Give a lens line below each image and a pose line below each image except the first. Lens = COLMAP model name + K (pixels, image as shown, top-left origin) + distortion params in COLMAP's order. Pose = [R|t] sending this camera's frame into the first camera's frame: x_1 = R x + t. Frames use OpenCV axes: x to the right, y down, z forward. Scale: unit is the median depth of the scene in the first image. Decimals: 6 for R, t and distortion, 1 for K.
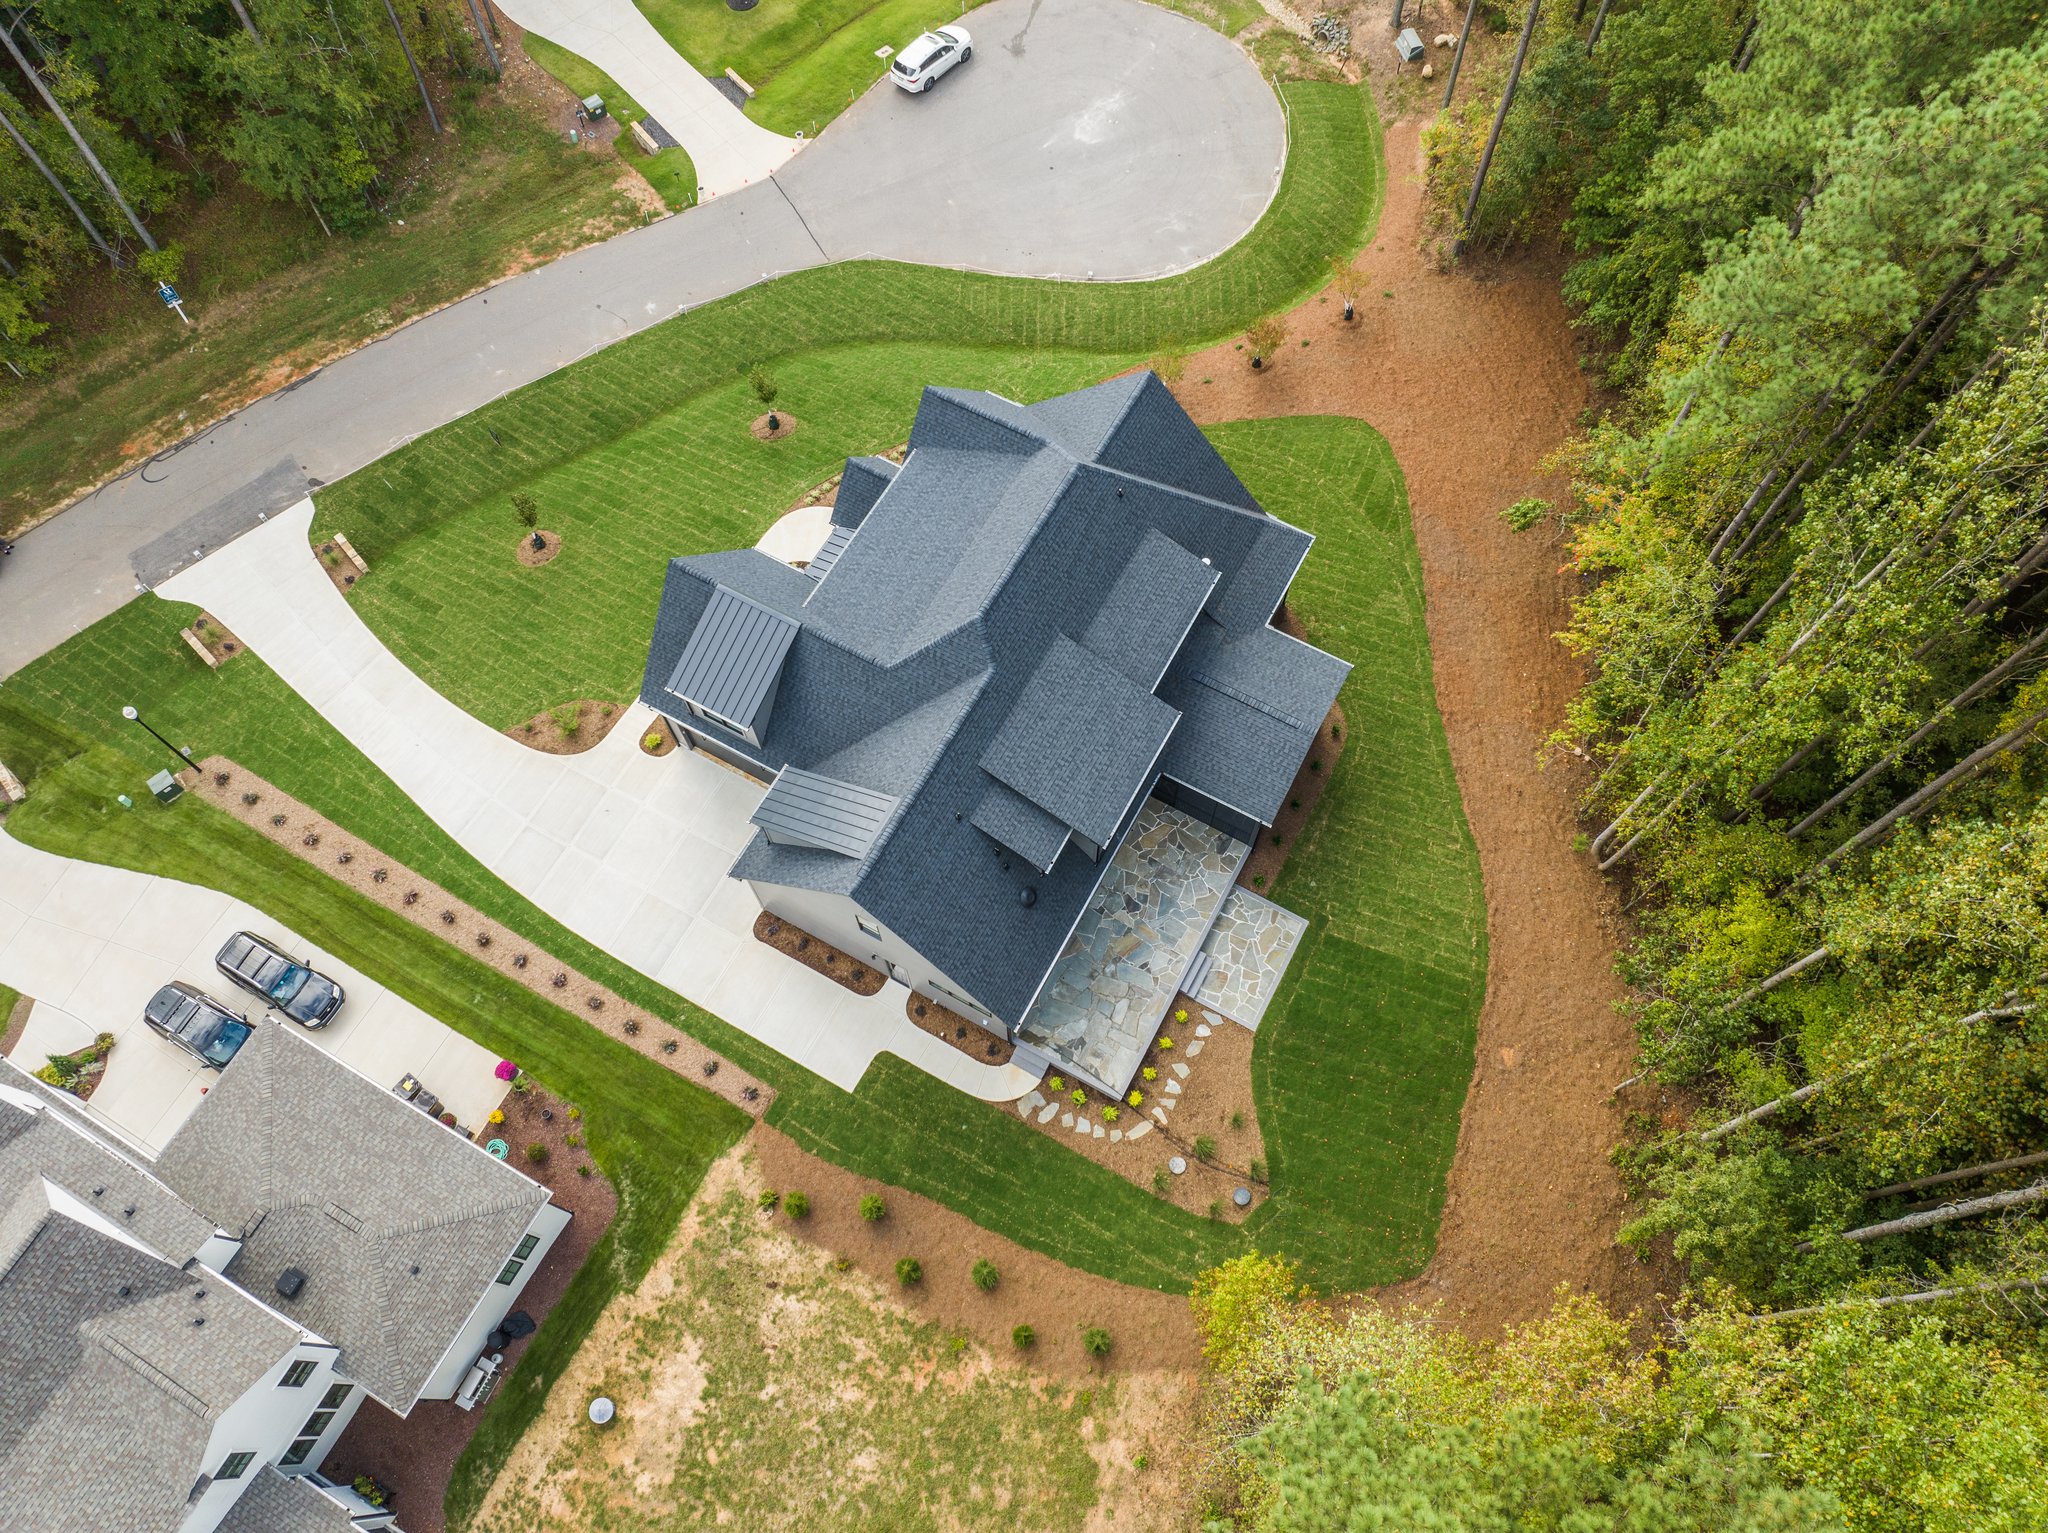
lens RADIAL K [[1444.2, 0, 1037.5], [0, 1444.2, 765.6], [0, 0, 1]] dist [-0.036338, -0.001966]
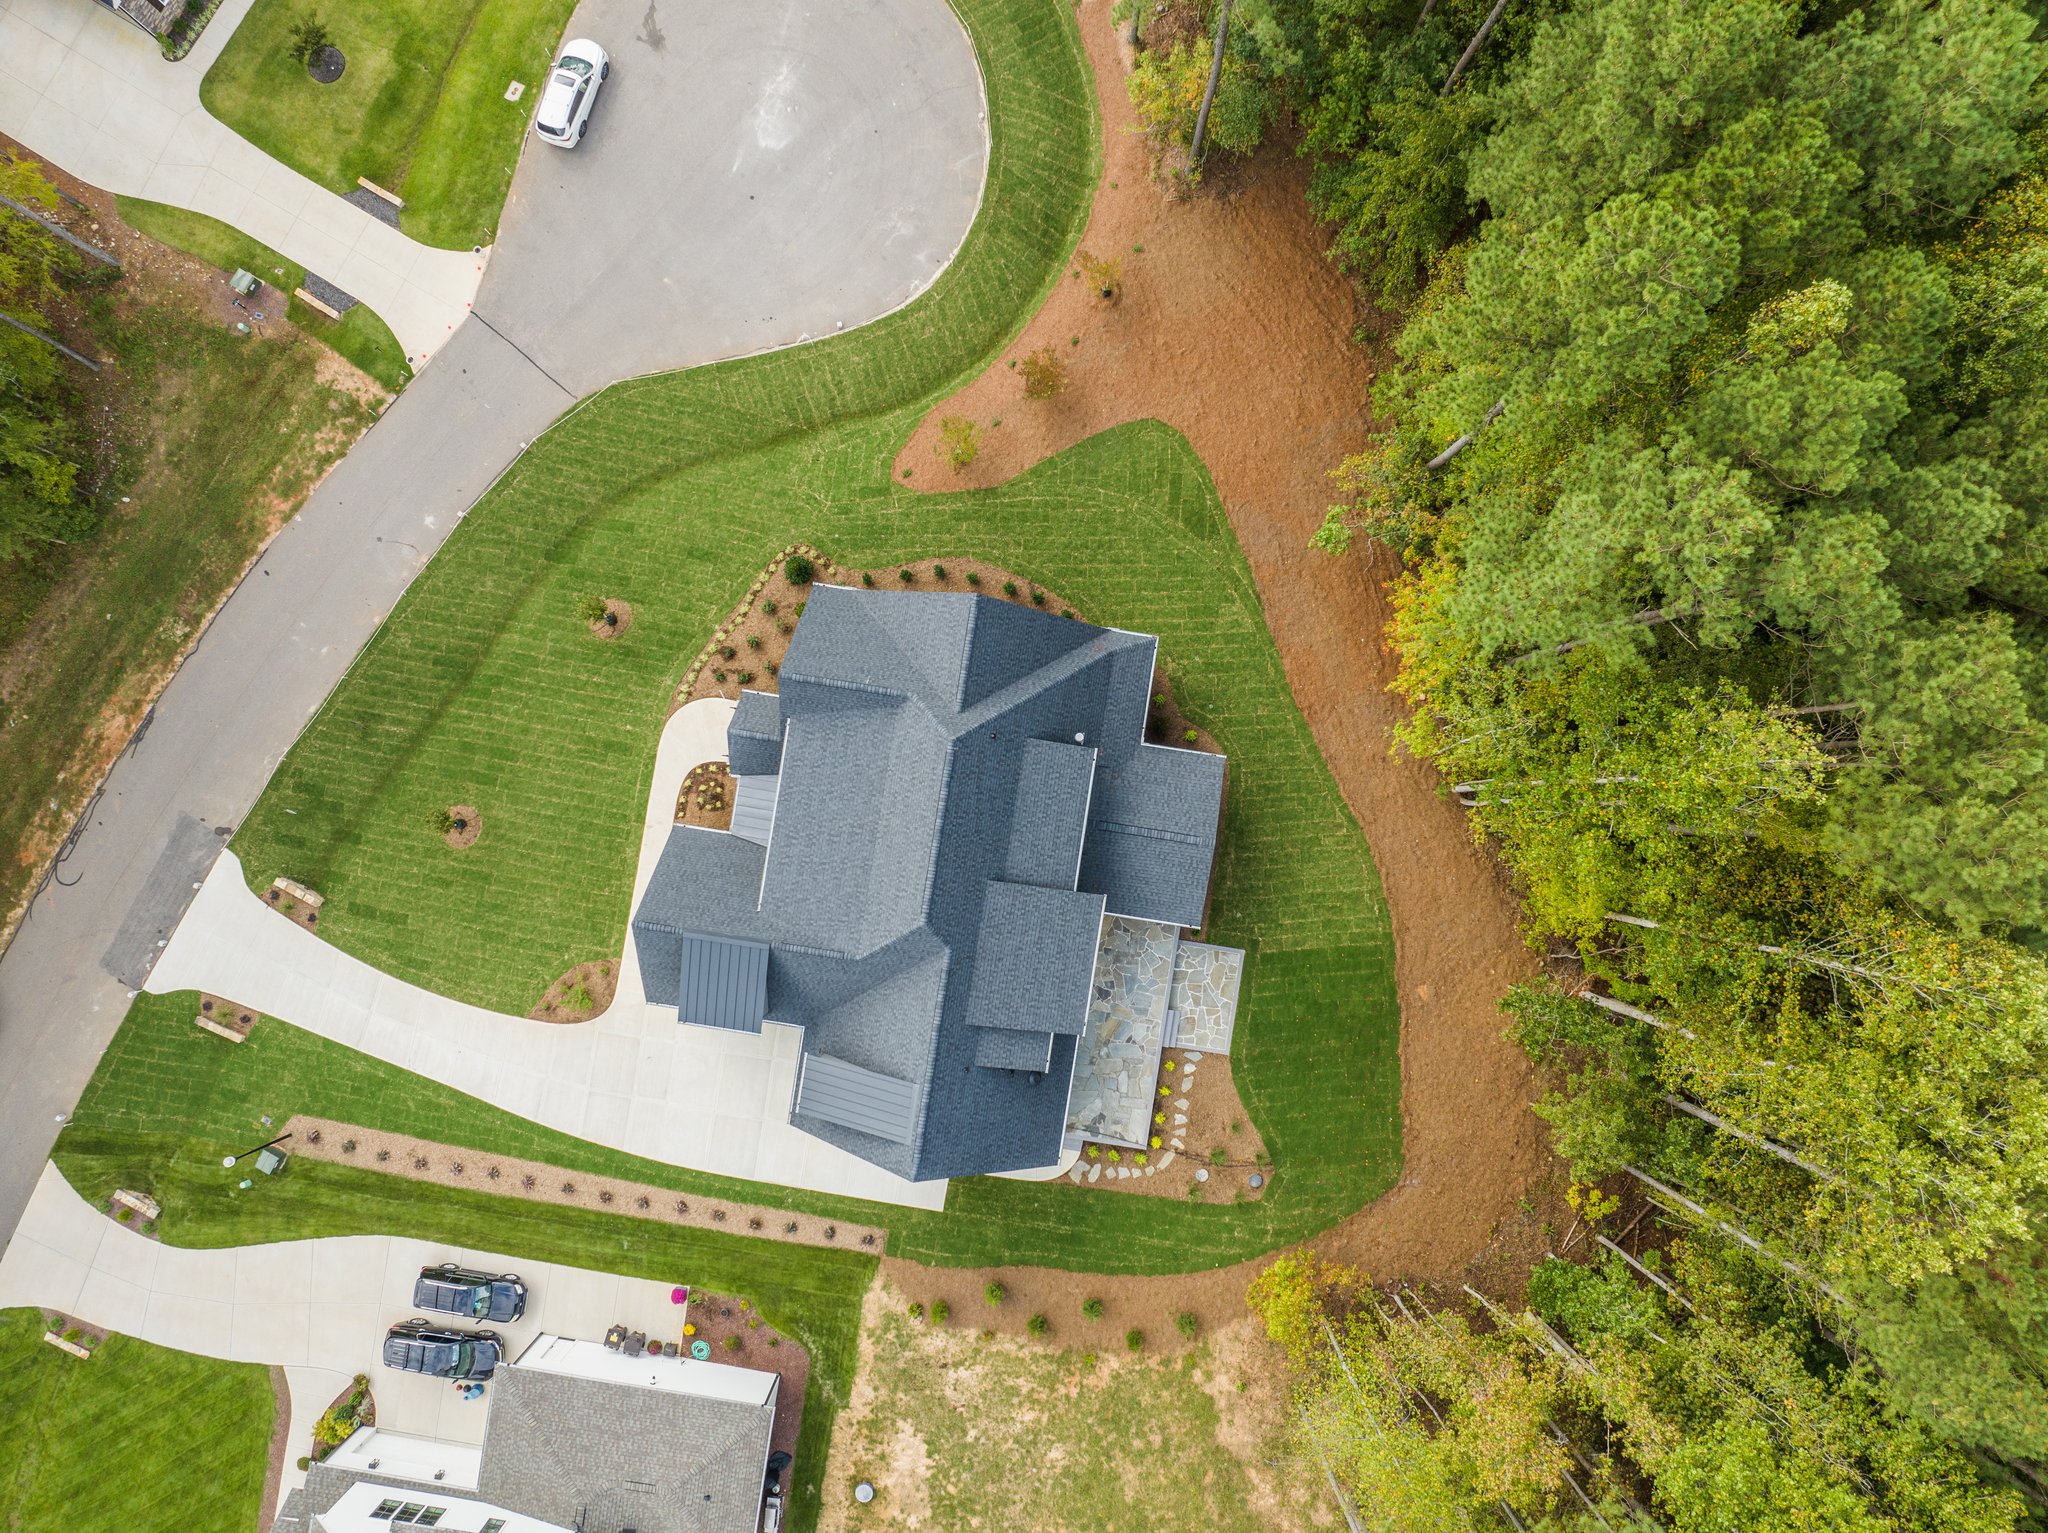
lens RADIAL K [[1444.2, 0, 1037.5], [0, 1444.2, 765.6], [0, 0, 1]] dist [-0.036338, -0.001966]
pose [[0.940272, -0.340240, 0.011224, 0.062465], [0.306364, 0.860108, 0.407867, -0.550471], [-0.148427, -0.380067, 0.912972, -0.014709]]
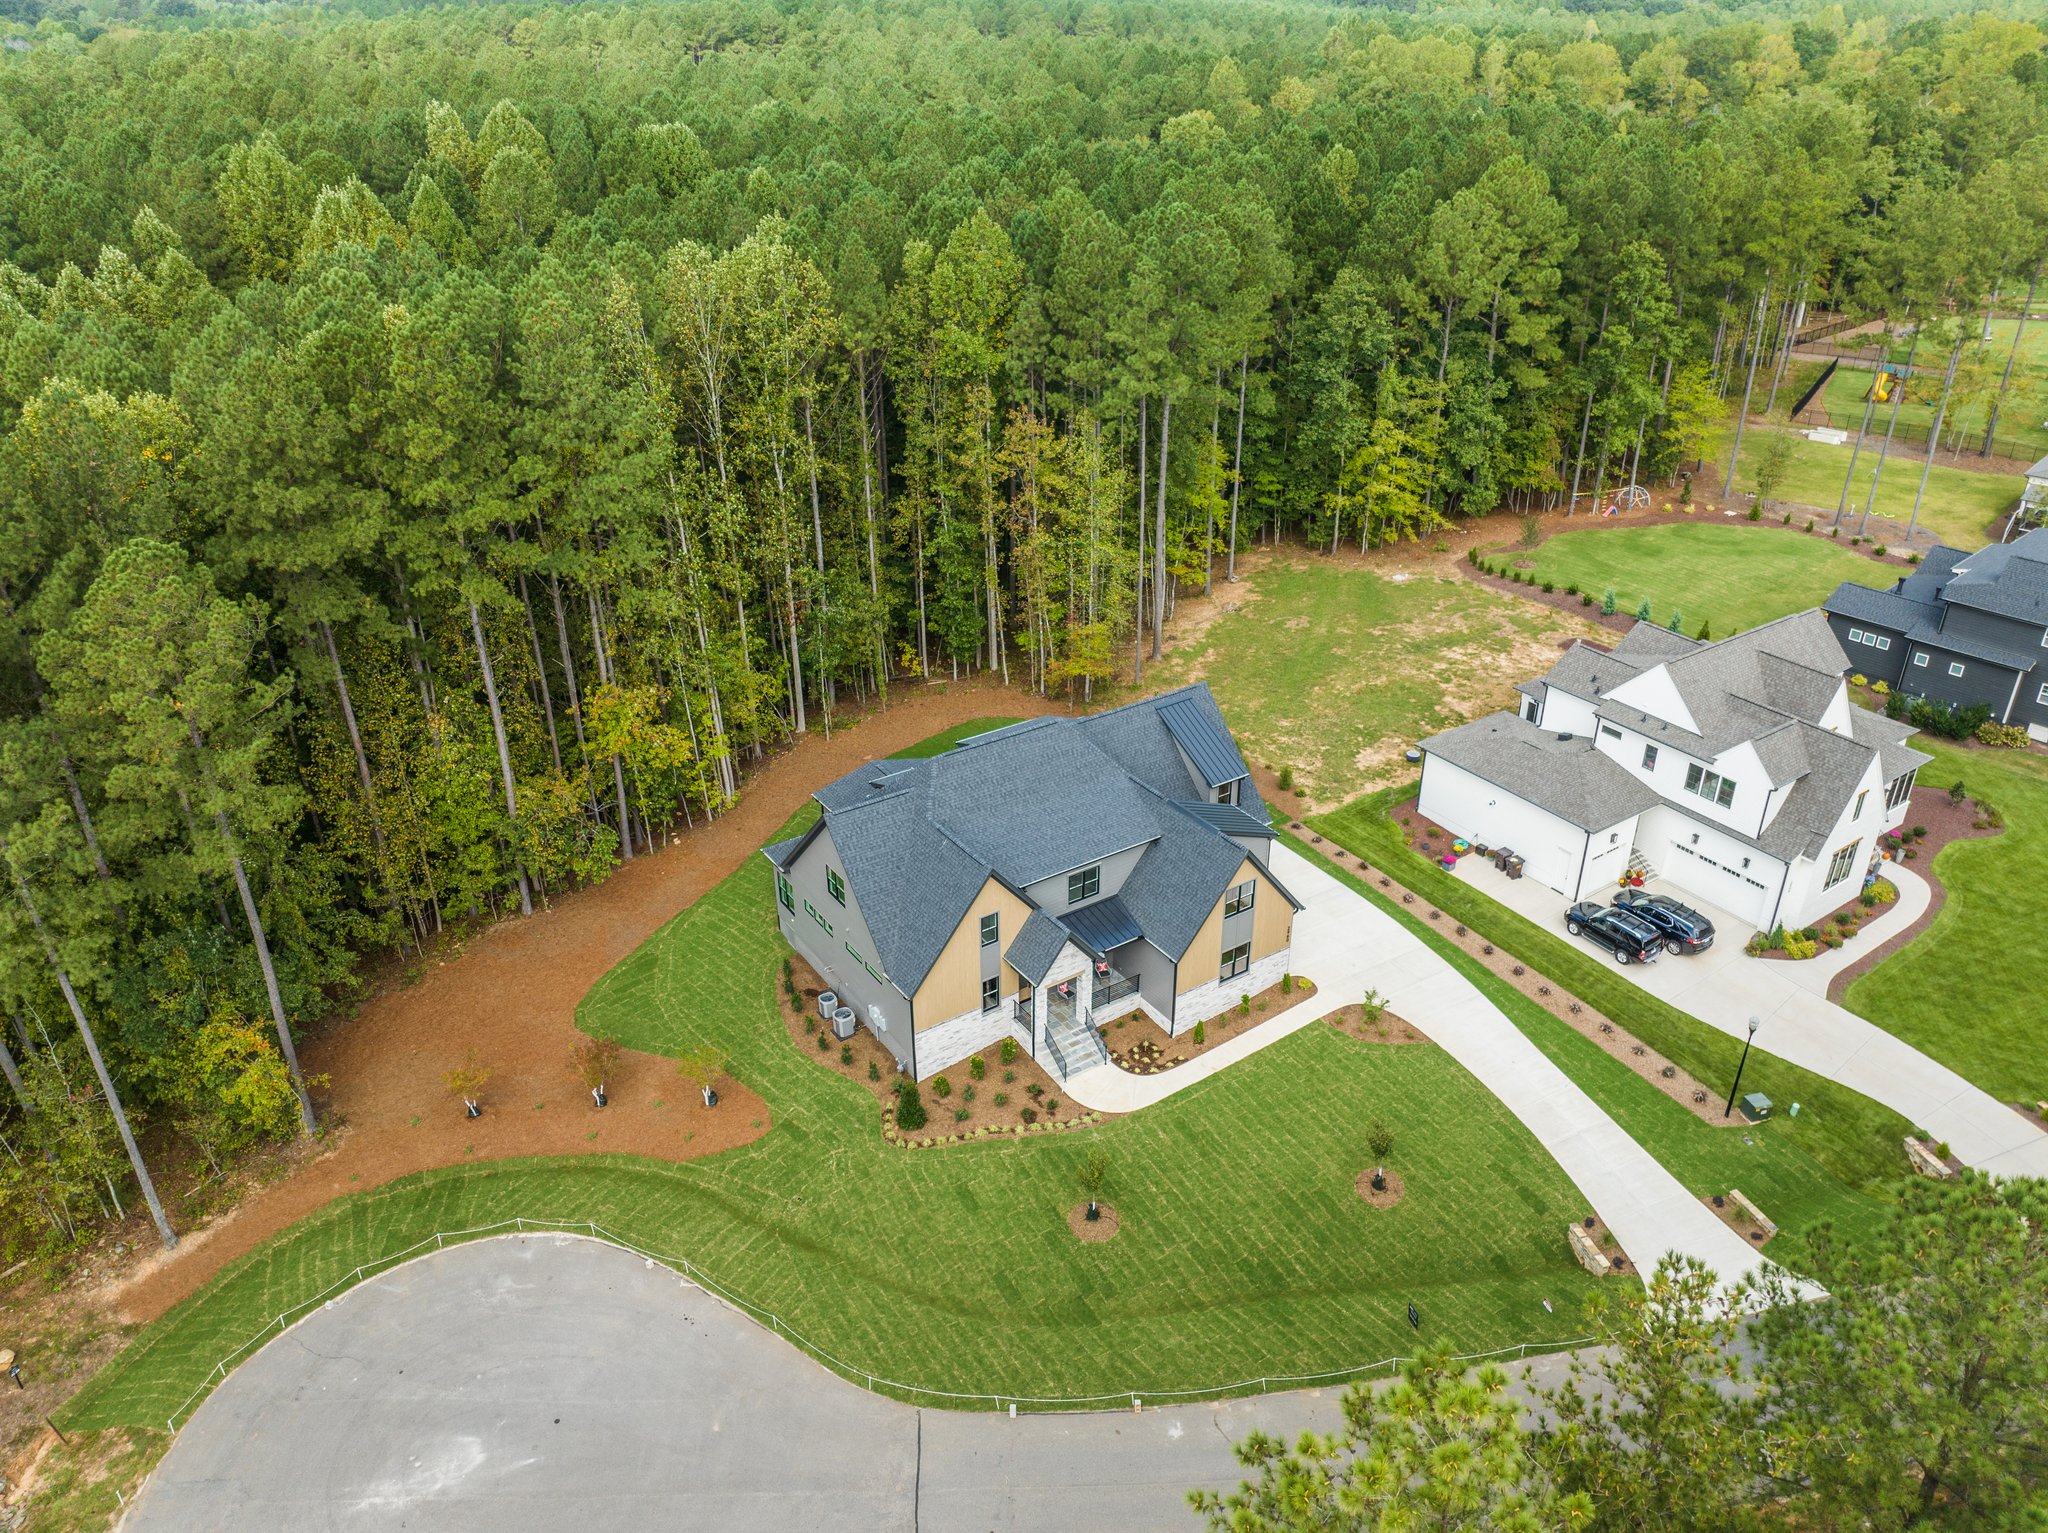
lens RADIAL K [[1444.2, 0, 1037.5], [0, 1444.2, 765.6], [0, 0, 1]] dist [-0.036338, -0.001966]
pose [[-0.890228, -0.211021, 0.403689, -0.524010], [0.415251, -0.011658, 0.909632, -1.219161], [-0.187246, 0.977412, 0.098005, 0.764201]]
